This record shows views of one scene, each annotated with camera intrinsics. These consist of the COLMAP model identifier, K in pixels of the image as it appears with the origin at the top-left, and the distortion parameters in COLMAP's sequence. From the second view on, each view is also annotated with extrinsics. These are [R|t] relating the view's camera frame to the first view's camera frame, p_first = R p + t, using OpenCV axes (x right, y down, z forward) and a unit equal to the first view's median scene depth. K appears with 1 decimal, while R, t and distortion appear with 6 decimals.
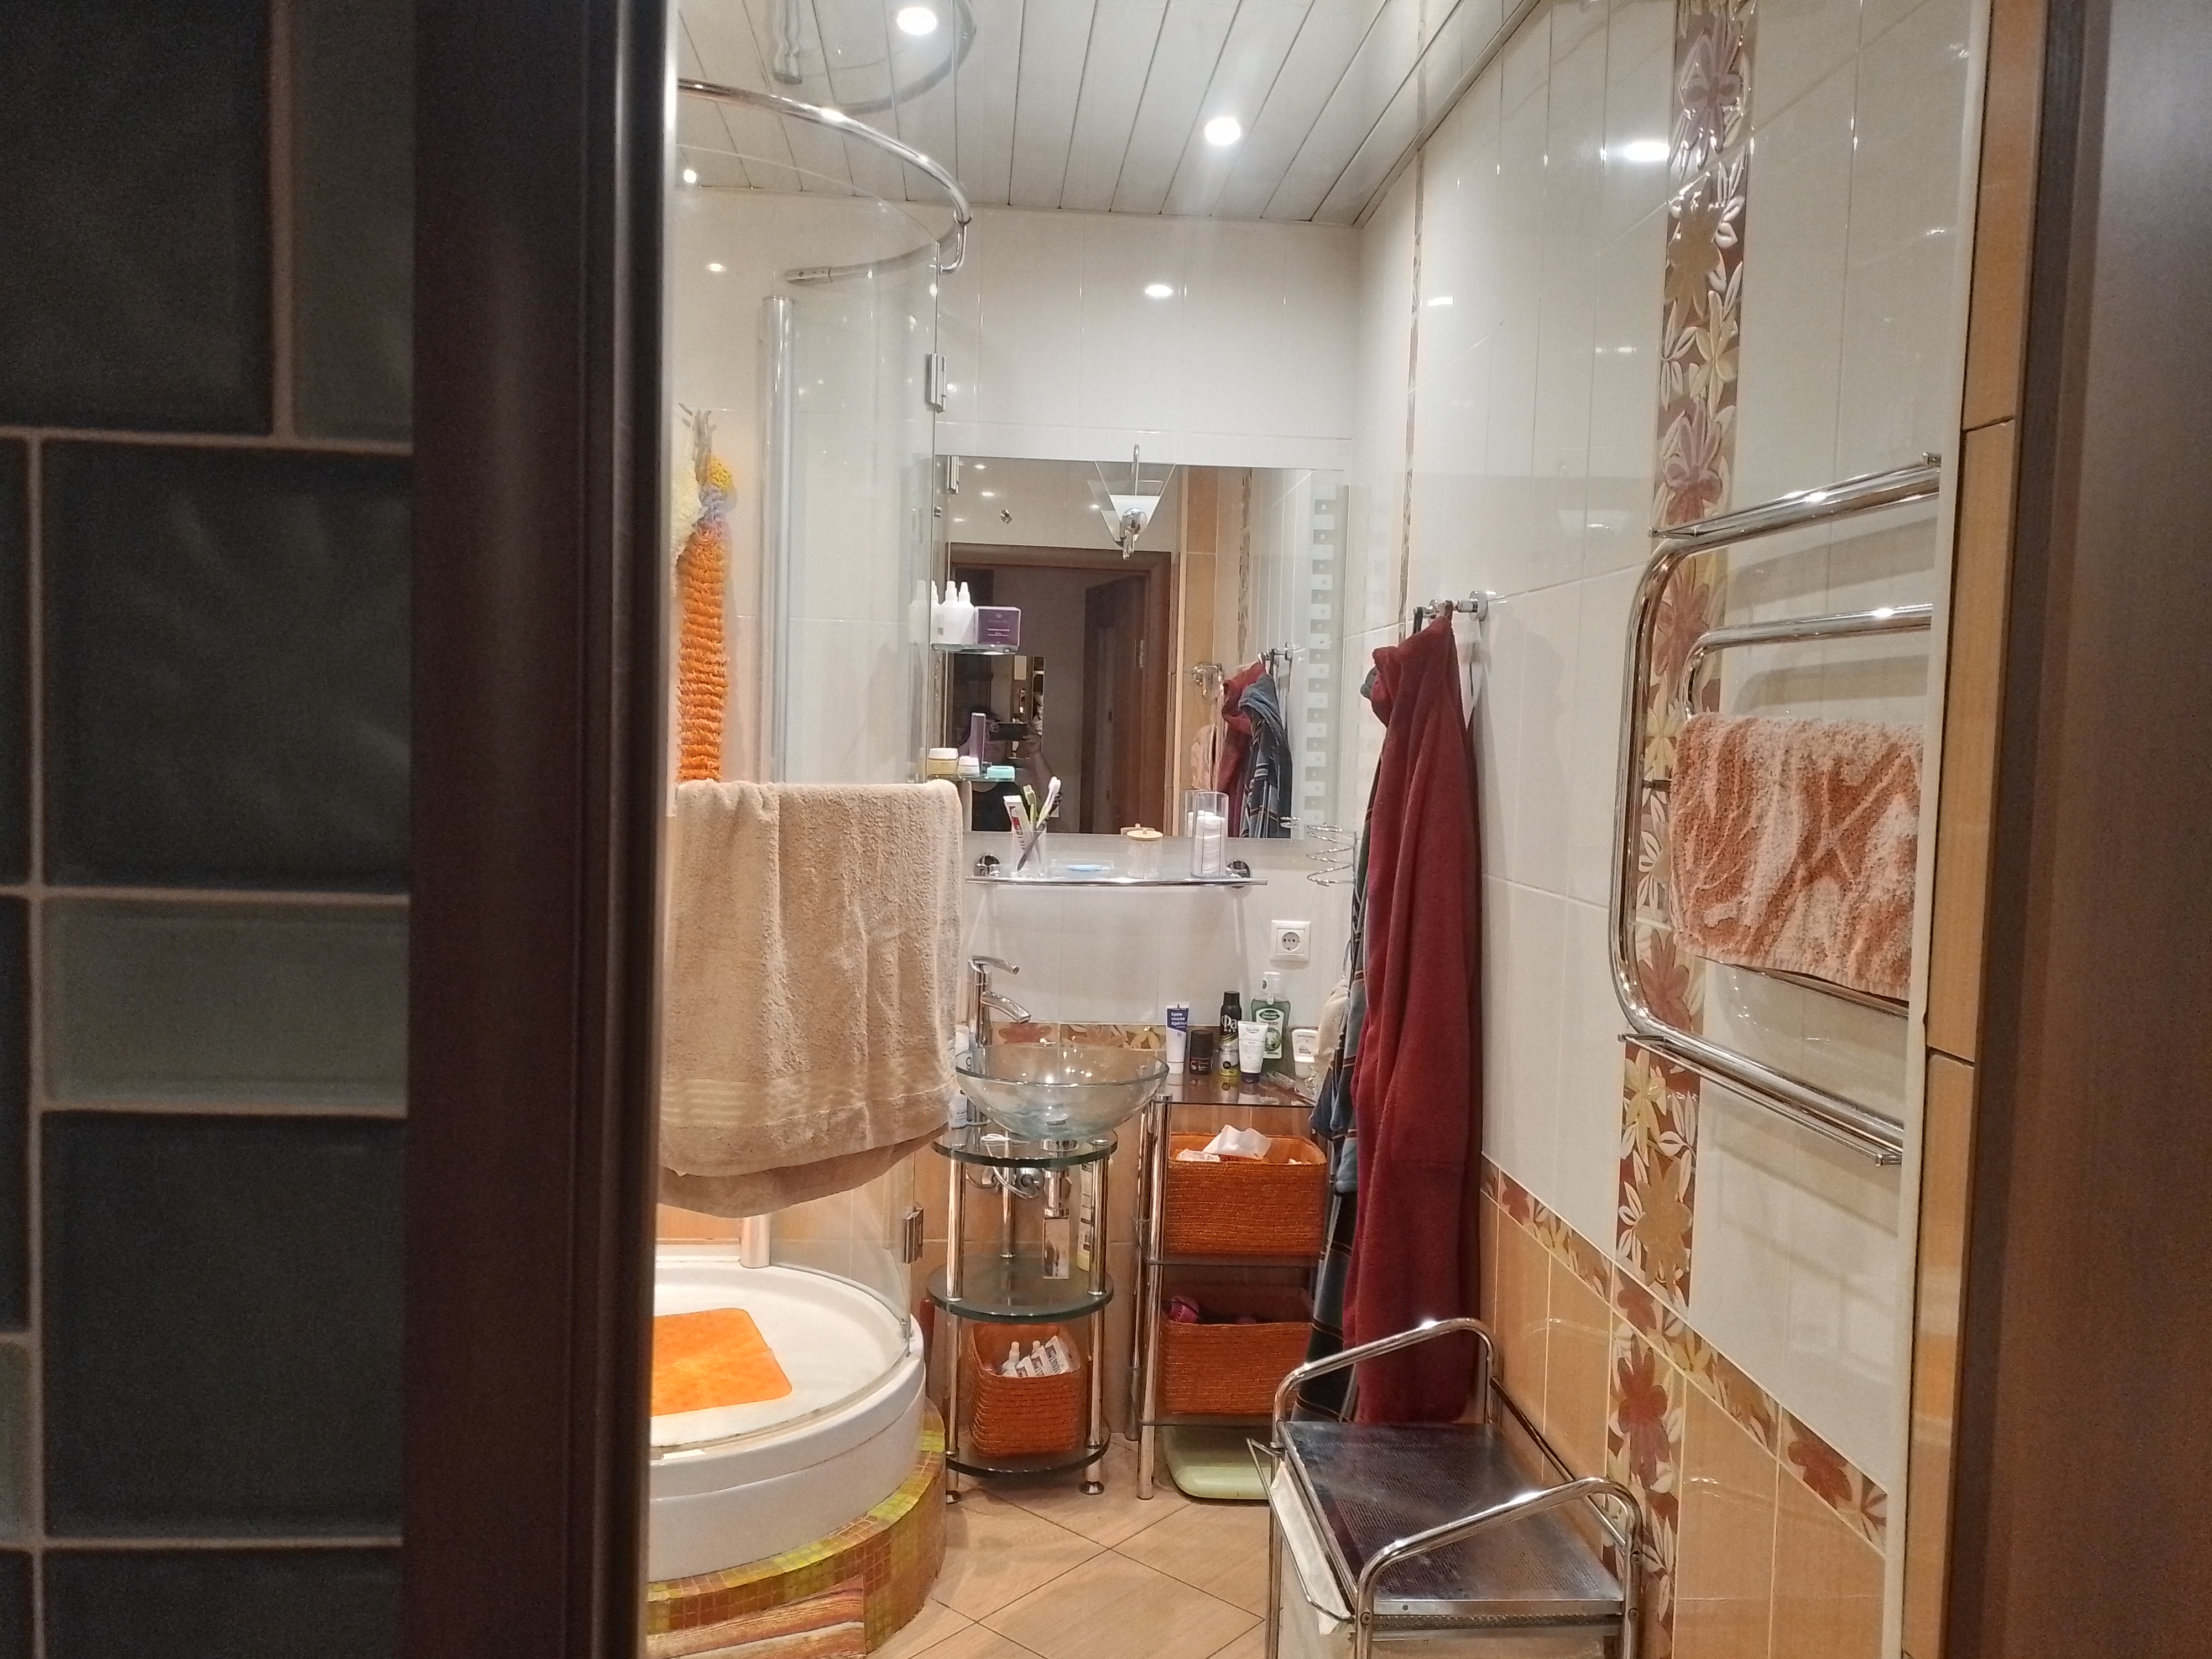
lens RADIAL K [[1634.8, 0, 1100.4], [0, 1634.8, 830.4], [0, 0, 1]] dist [0.068458, -0.084771]
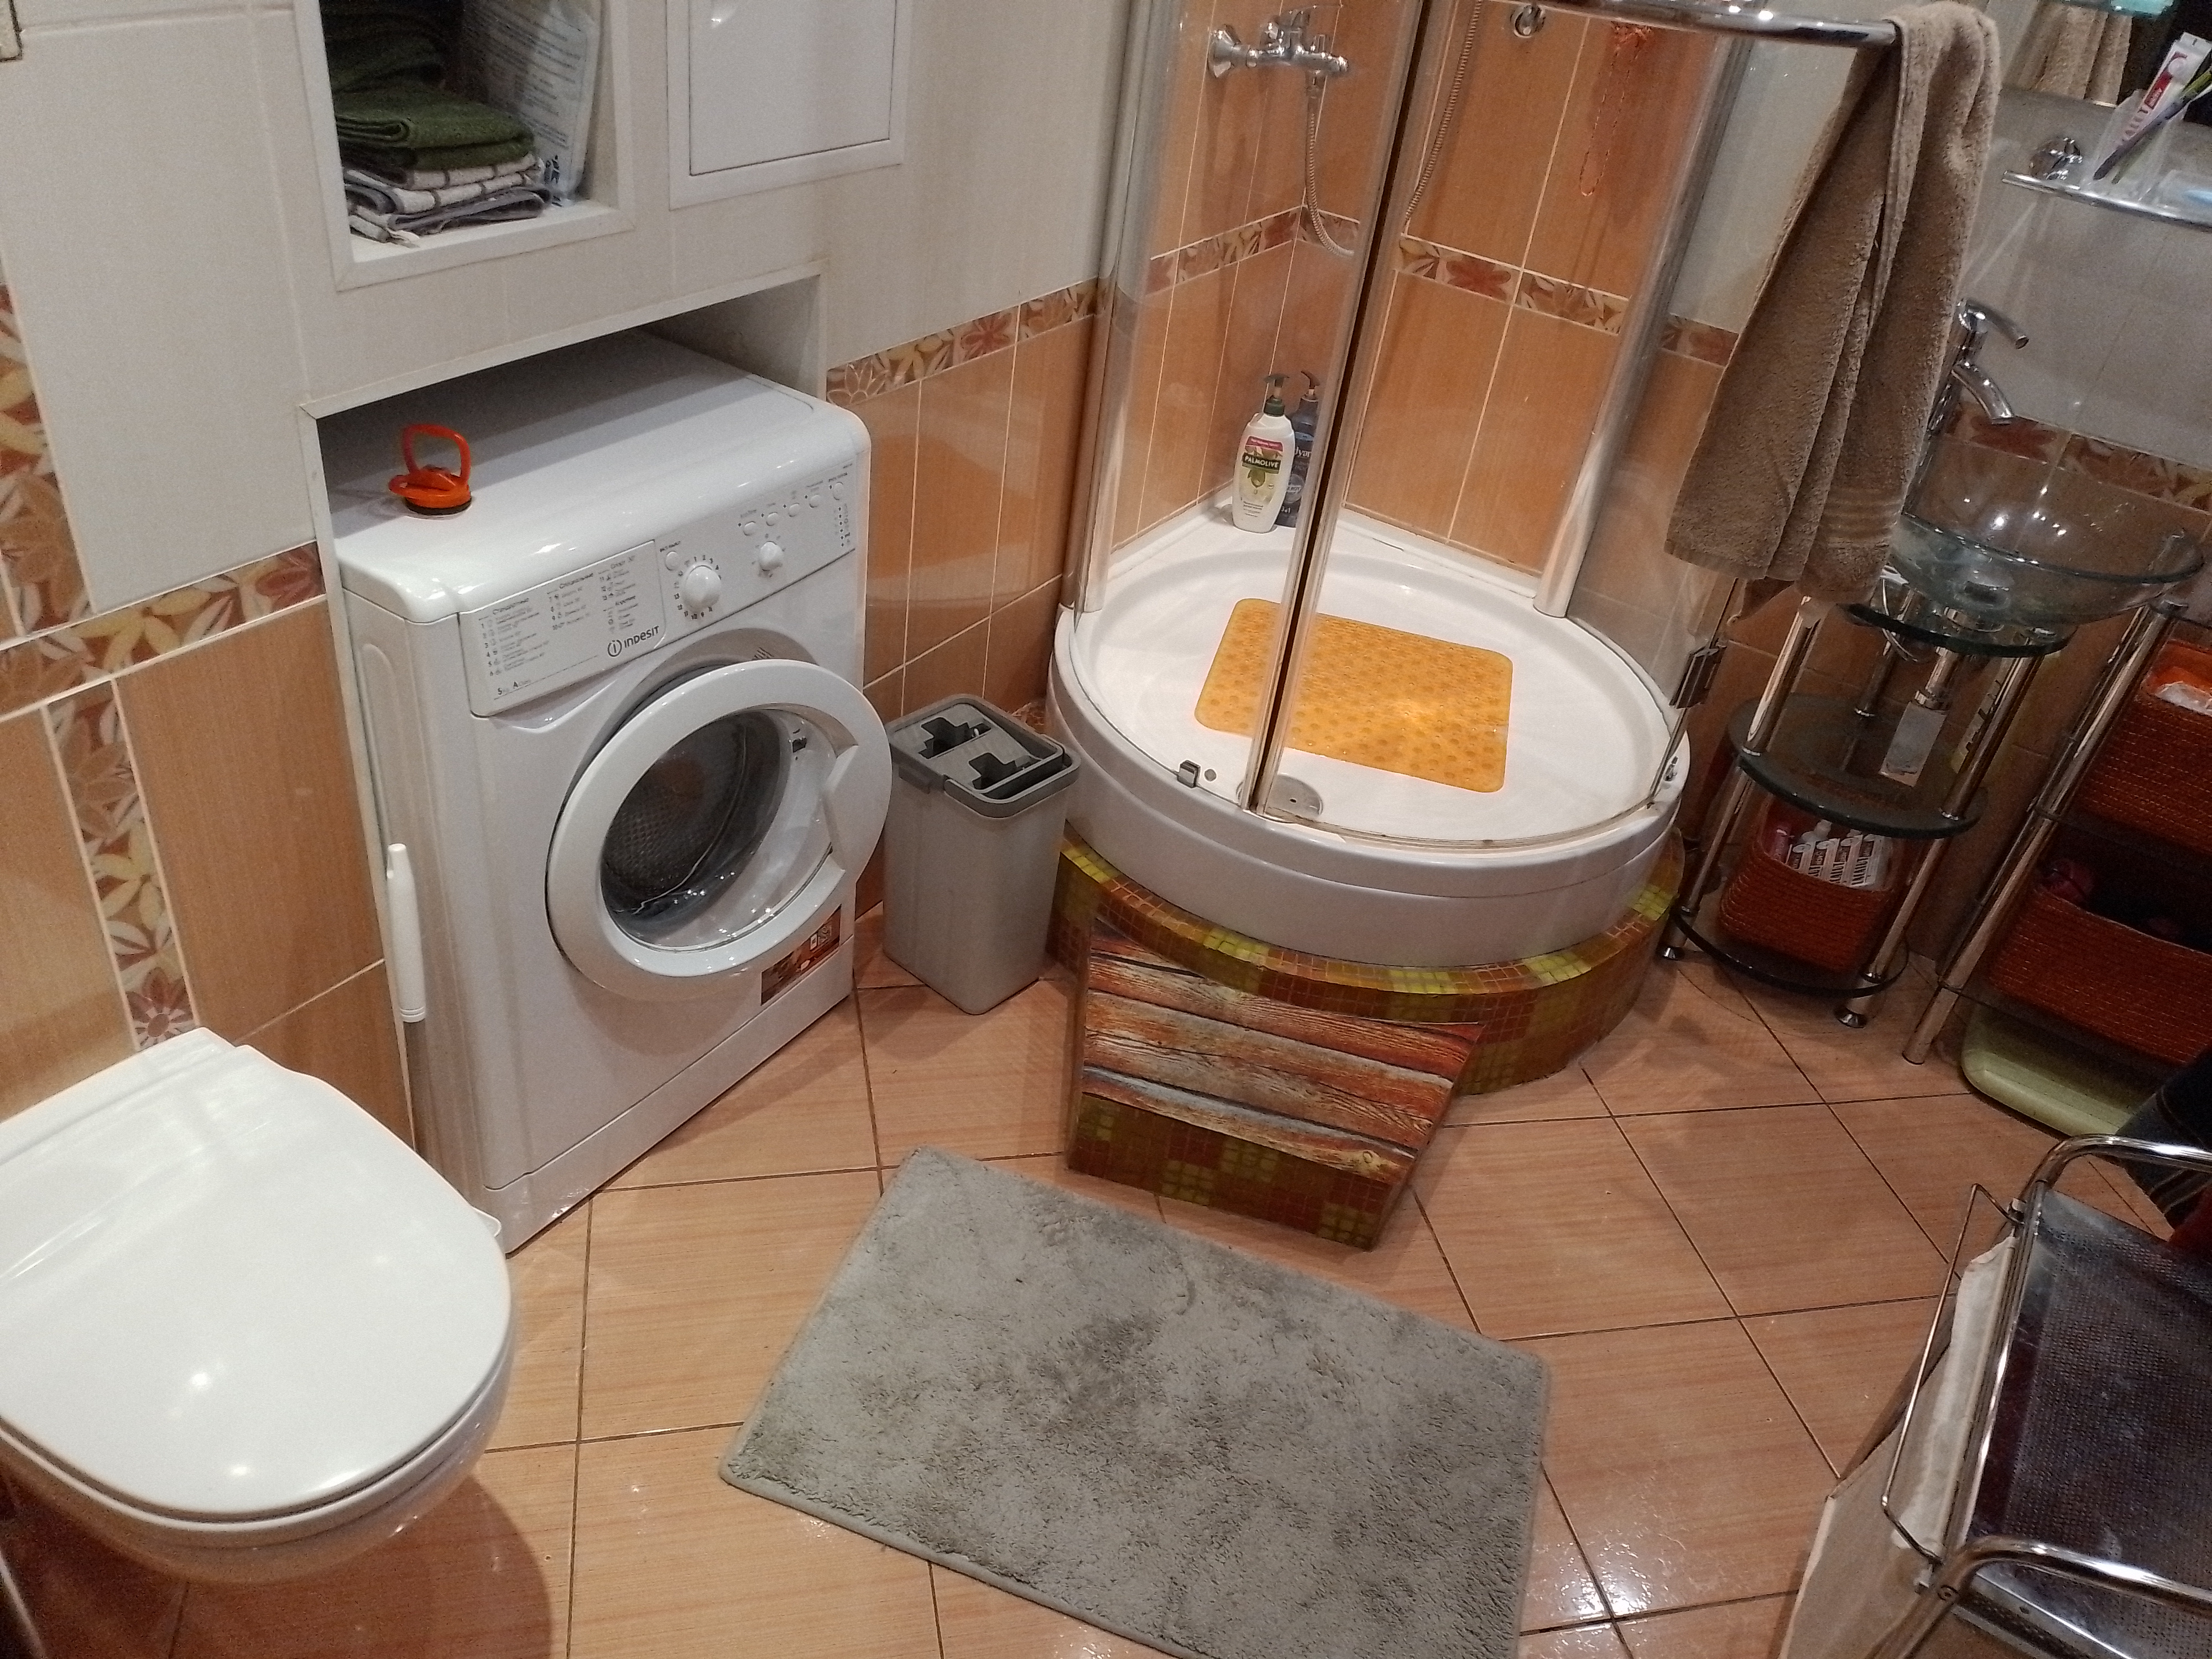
lens RADIAL K [[1634.8, 0, 1113.1], [0, 1634.8, 832.2], [0, 0, 1]] dist [0.068458, -0.084771]
pose [[0.790462, 0.405783, -0.458813, 0.045045], [-0.137777, 0.847667, 0.512326, -0.038252], [0.596814, -0.341761, 0.725956, 0.247627]]
